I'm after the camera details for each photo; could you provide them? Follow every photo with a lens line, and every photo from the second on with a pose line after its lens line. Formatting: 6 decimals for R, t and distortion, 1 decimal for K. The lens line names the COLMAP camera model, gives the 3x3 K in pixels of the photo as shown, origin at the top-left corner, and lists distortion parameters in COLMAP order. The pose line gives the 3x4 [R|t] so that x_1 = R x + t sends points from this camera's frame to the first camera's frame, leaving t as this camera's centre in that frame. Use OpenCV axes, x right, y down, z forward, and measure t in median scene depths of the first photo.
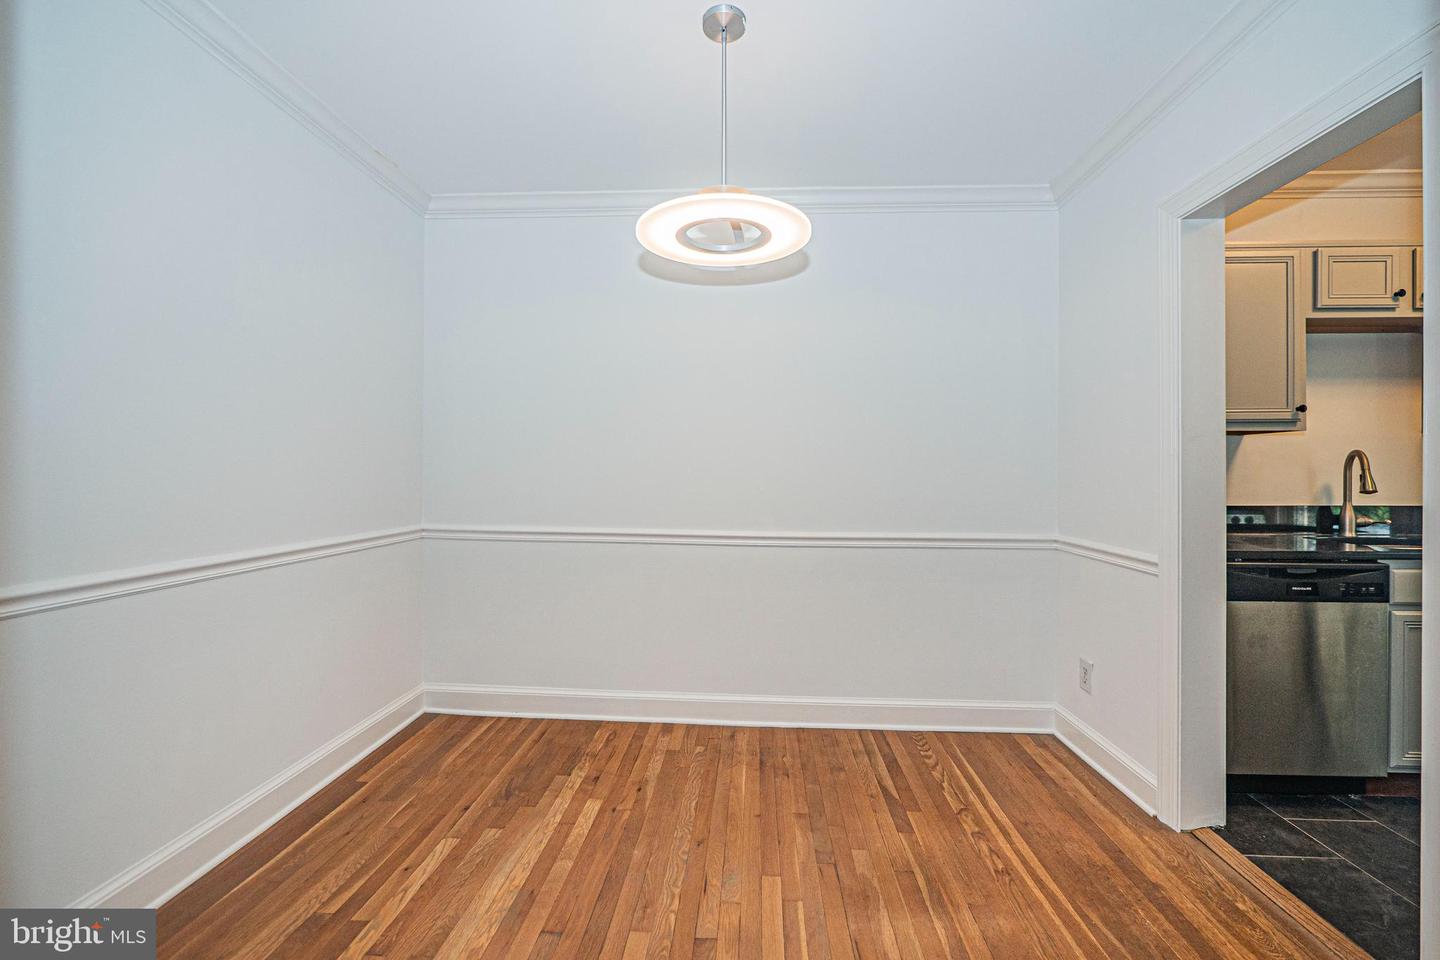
lens RADIAL K [[612.5, 0, 723.9], [0, 612.5, 472.4], [0, 0, 1]] dist [-0.003735, 0.000047]
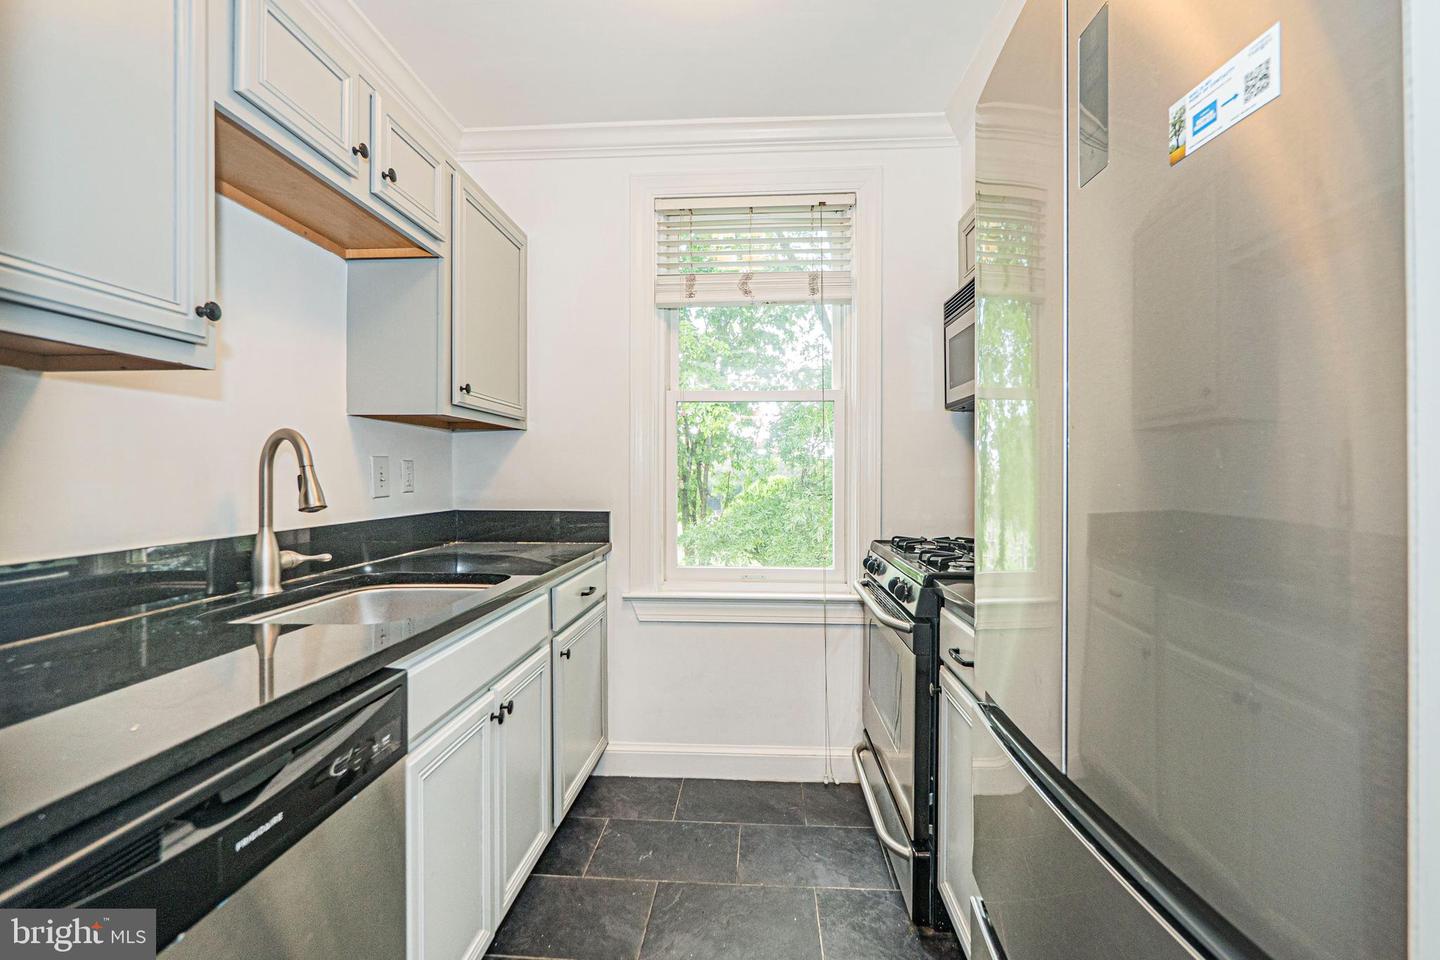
lens RADIAL K [[612.5, 0, 728.8], [0, 612.5, 476.1], [0, 0, 1]] dist [-0.003735, 0.000047]
pose [[-0.006265, -0.003765, 0.999973, 0.521600], [0.001088, 0.999992, 0.003772, 0.002743], [-0.999980, 0.001111, -0.006261, 0.637810]]
